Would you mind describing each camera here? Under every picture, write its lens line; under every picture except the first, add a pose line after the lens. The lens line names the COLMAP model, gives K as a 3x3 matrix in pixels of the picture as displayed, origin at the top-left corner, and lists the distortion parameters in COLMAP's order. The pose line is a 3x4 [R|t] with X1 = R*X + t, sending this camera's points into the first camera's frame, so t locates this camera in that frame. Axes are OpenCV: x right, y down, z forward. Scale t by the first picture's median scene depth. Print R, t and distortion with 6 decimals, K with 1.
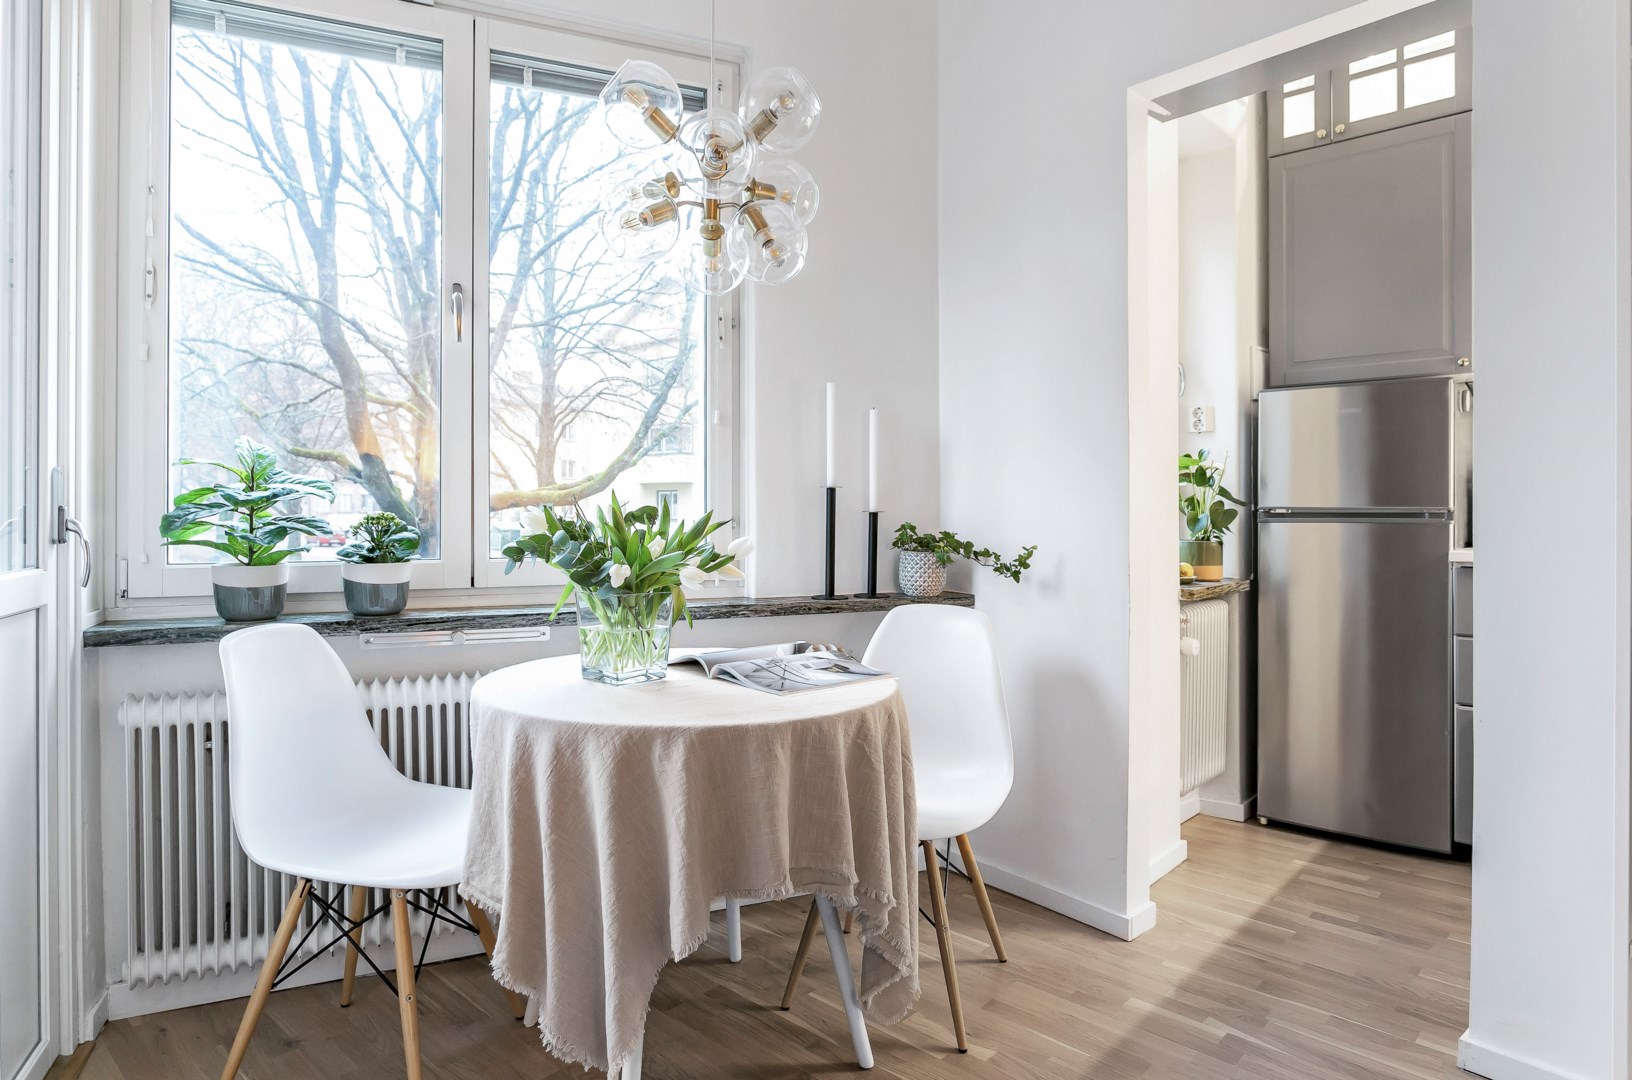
lens RADIAL K [[971.1, 0, 806.6], [0, 971.1, 506.1], [0, 0, 1]] dist [-0.009731, -0.000195]
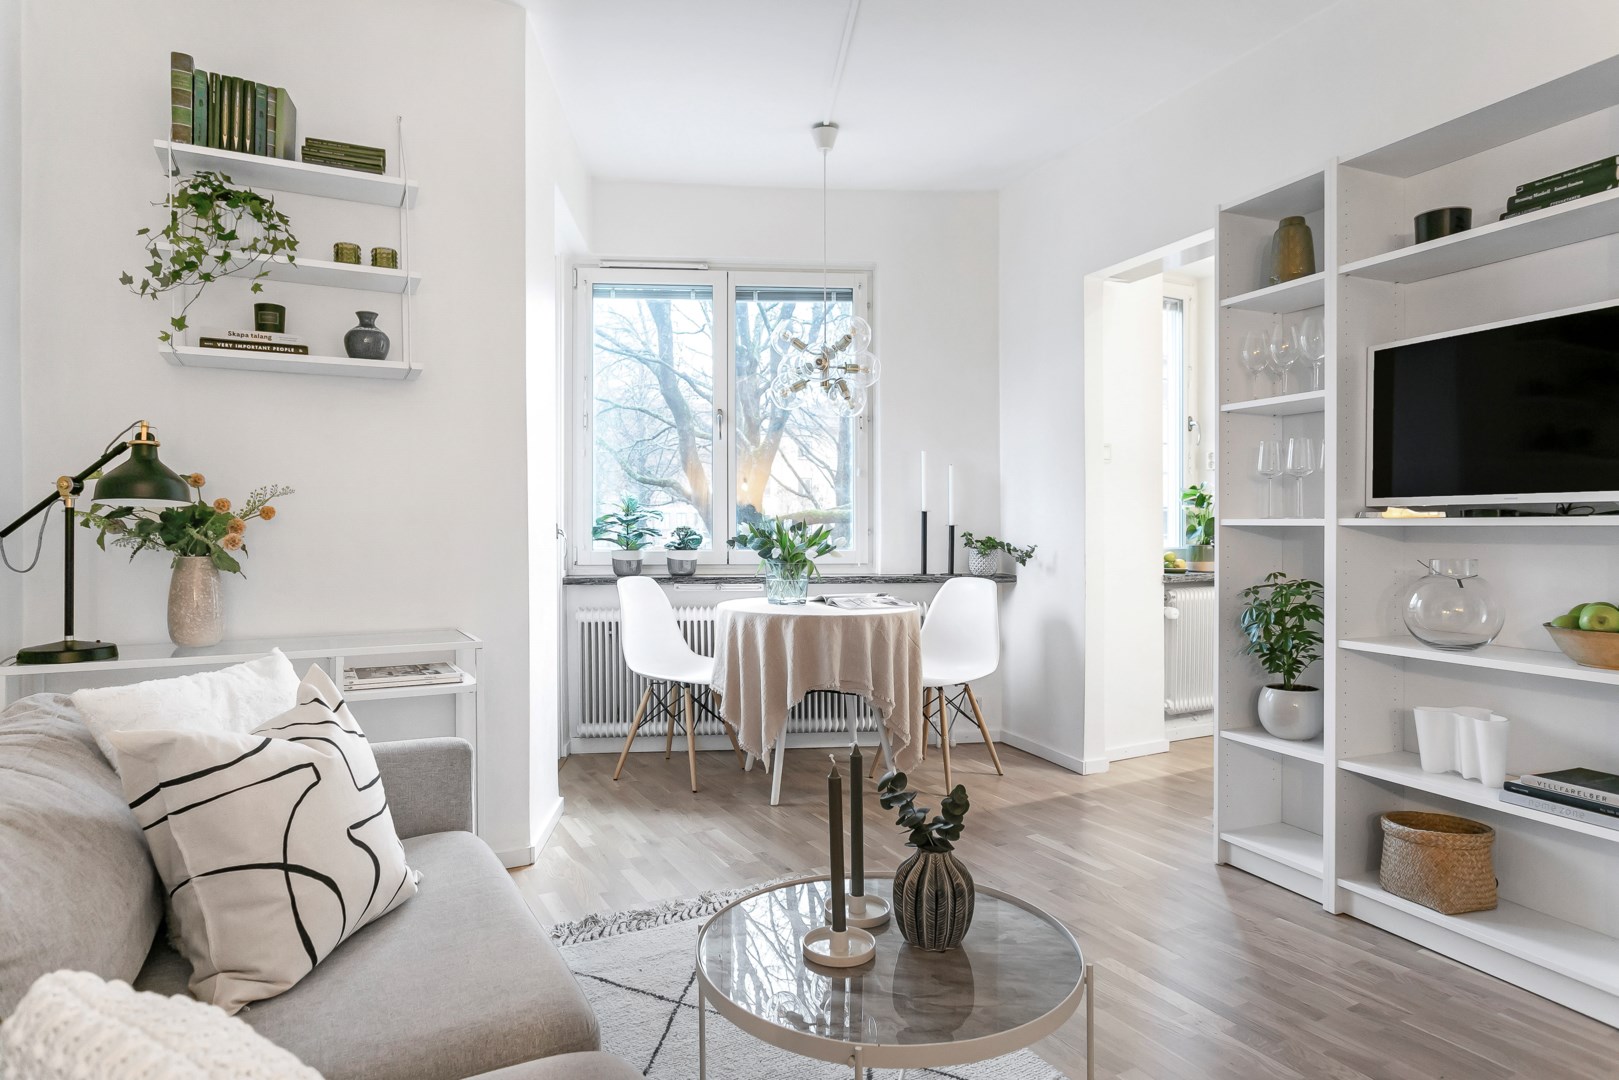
lens RADIAL K [[930.2, 0, 808.8], [0, 930.2, 530.3], [0, 0, 1]] dist [-0.014195, 0.001911]
pose [[0.952840, 0.000091, -0.303474, 0.422603], [0.002544, 0.999962, 0.008287, 0.000172], [0.303463, -0.008668, 0.952804, -0.818614]]
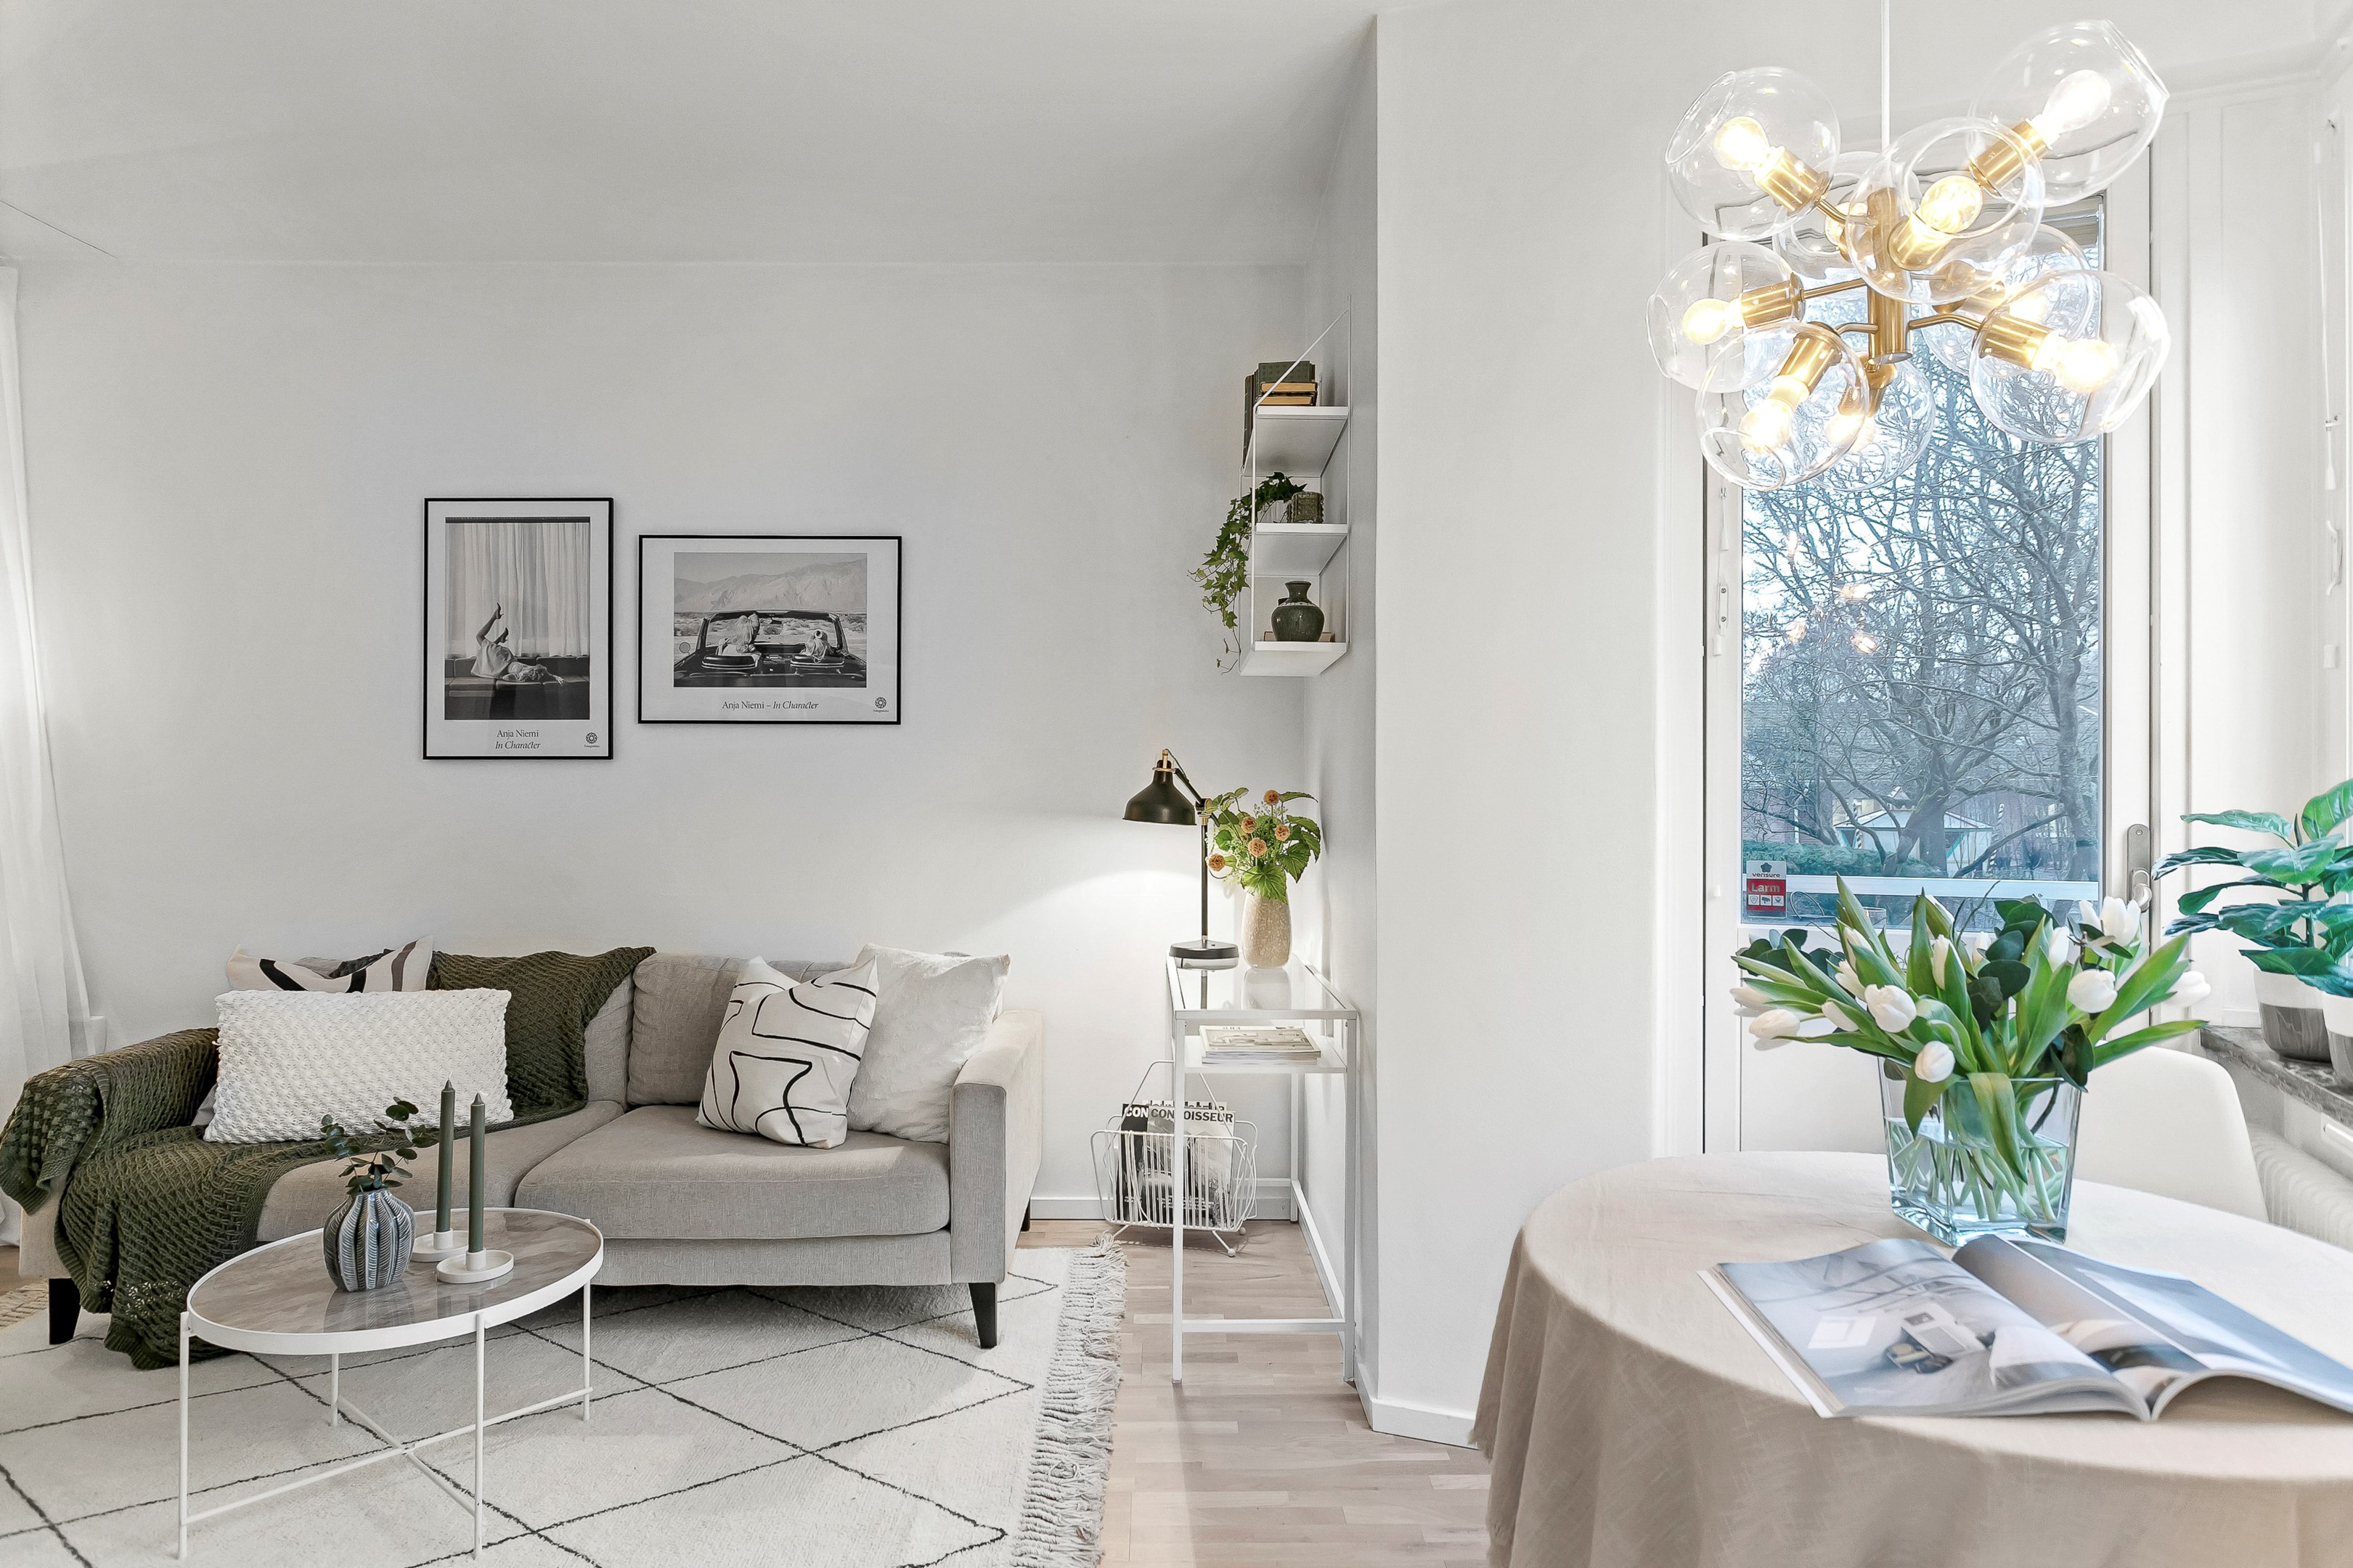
lens RADIAL K [[1370.7, 0, 1176.5], [0, 1370.7, 784.0], [0, 0, 1]] dist [-0.021405, 0.012490]
pose [[-0.720747, -0.005572, -0.693176, 0.581588], [-0.001038, 0.999975, -0.006959, -0.057579], [0.693198, -0.004296, -0.720735, 1.120336]]
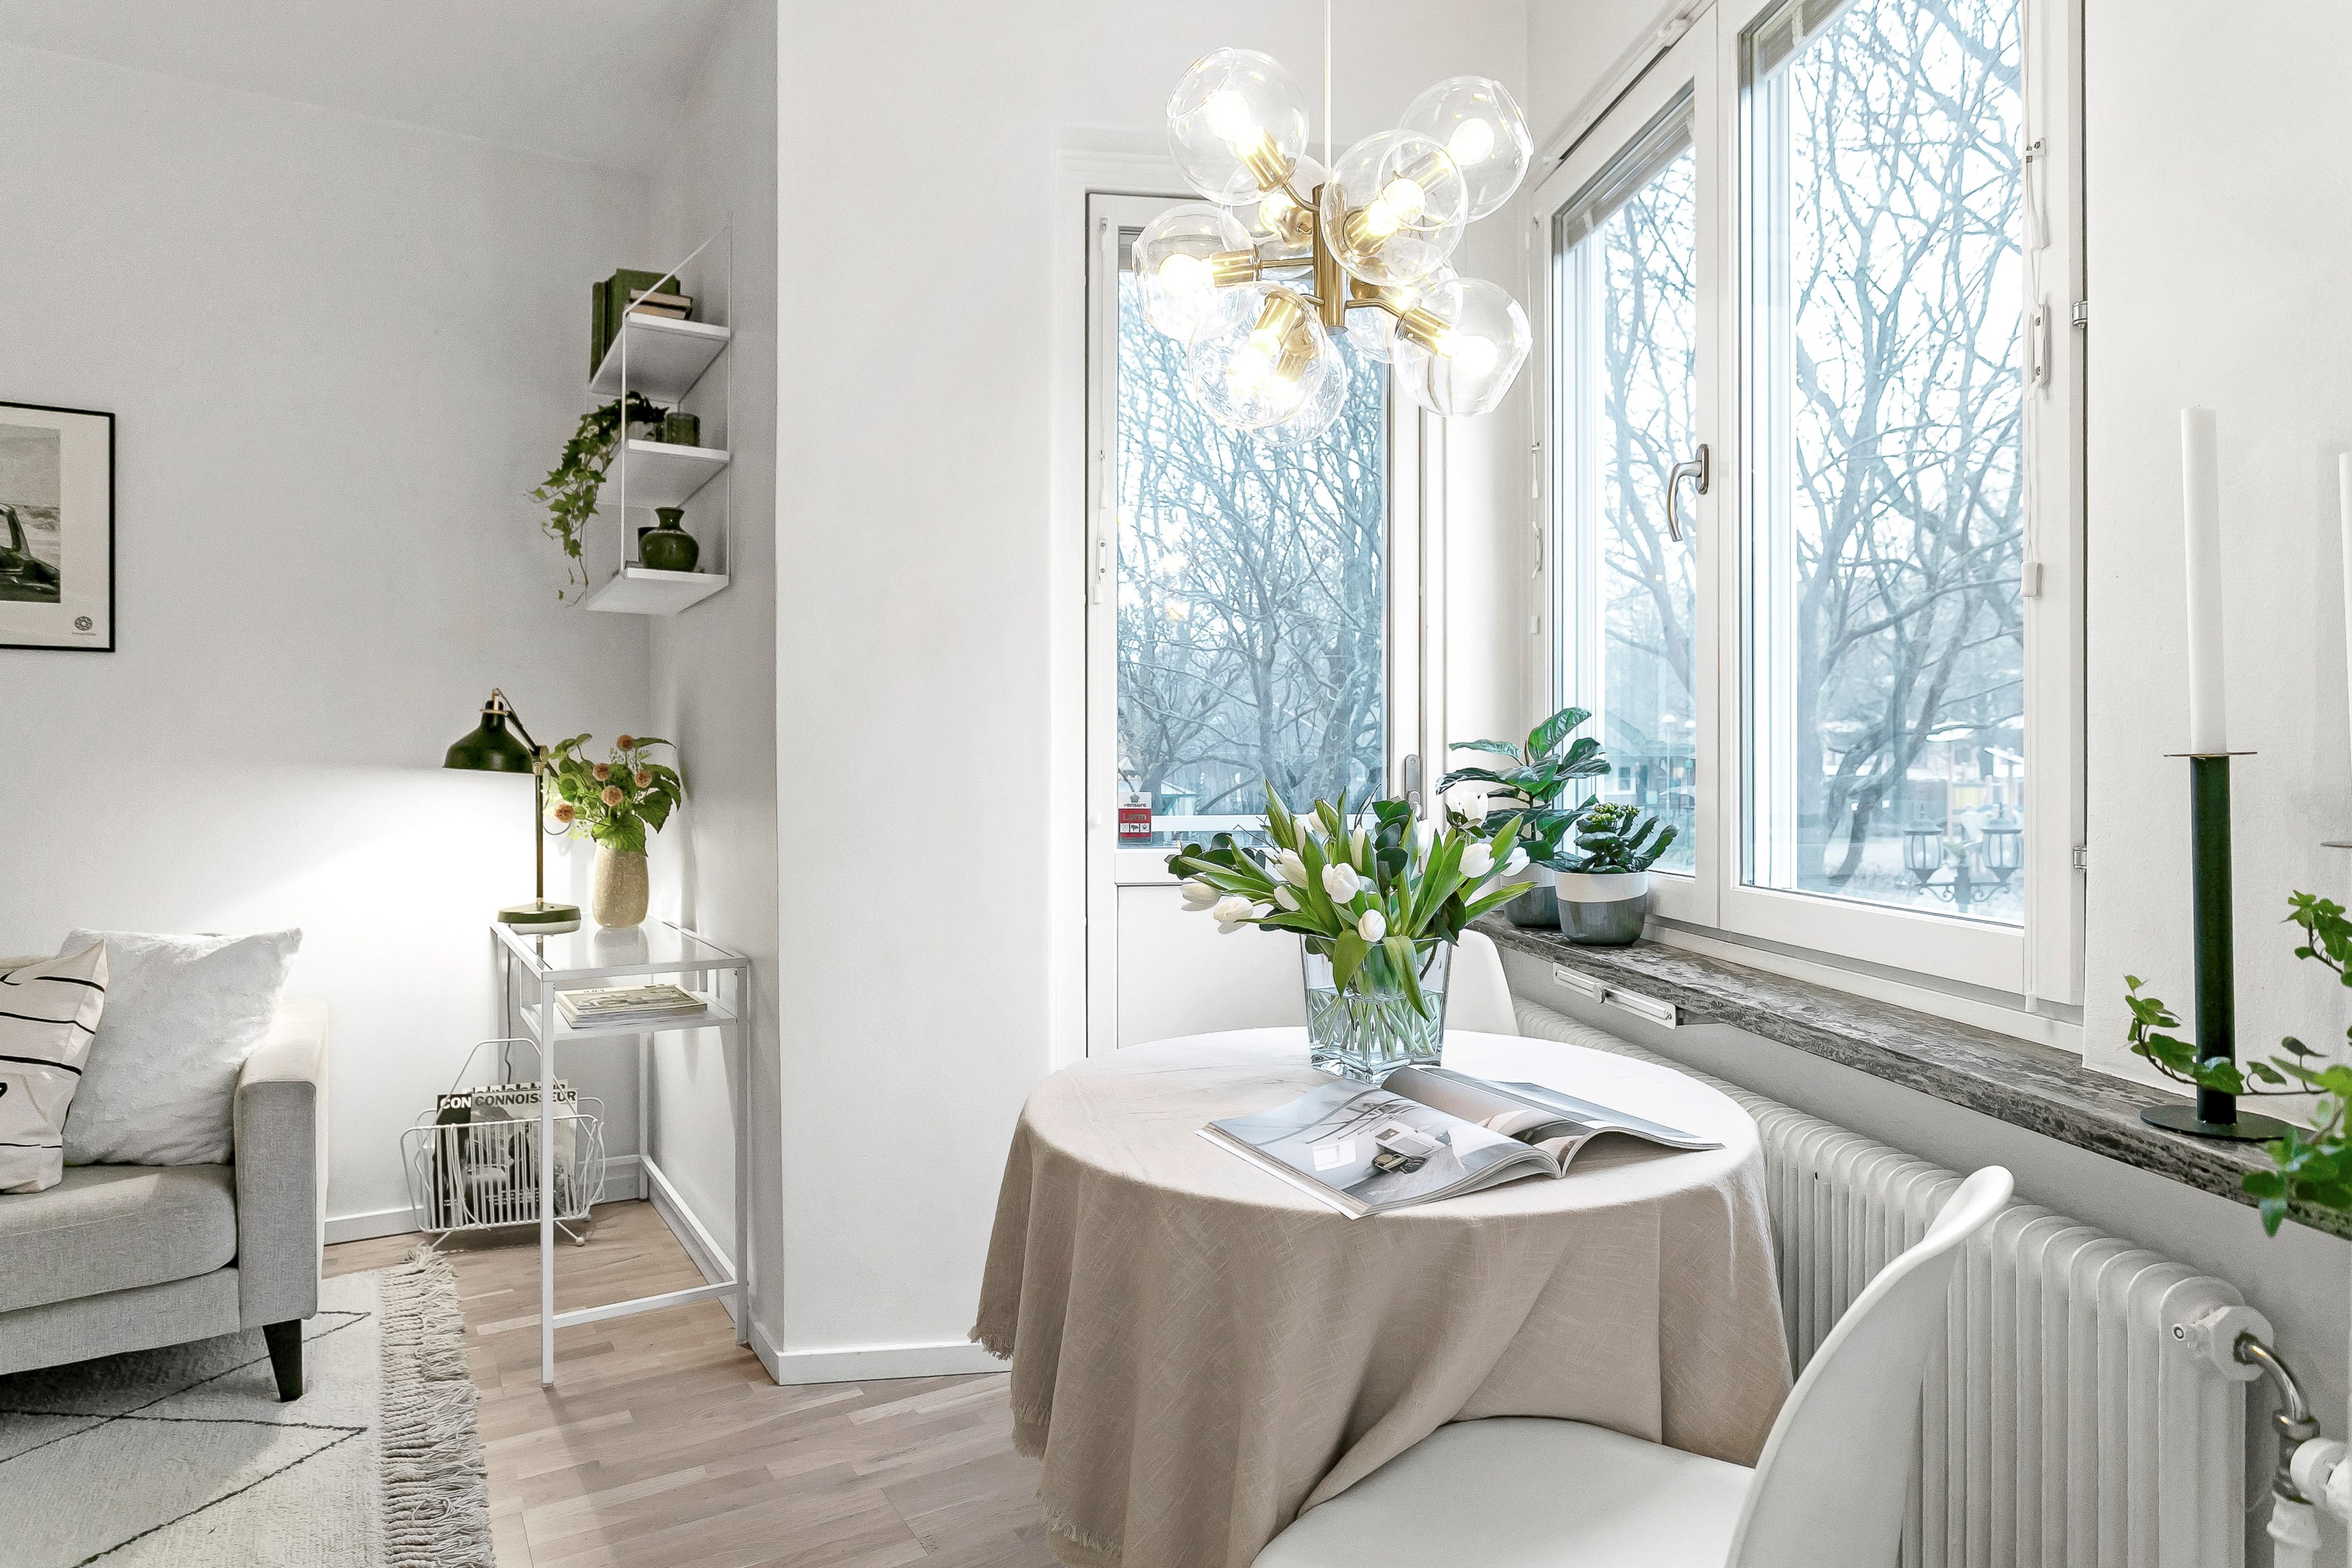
lens RADIAL K [[1351.3, 0, 1175.0], [0, 1351.3, 769.9], [0, 0, 1]] dist [-0.014195, 0.001911]
pose [[-0.272750, 0.003499, -0.962079, 0.635574], [0.005005, 0.999985, 0.002218, -0.023243], [0.962072, -0.004211, -0.272763, 1.011183]]
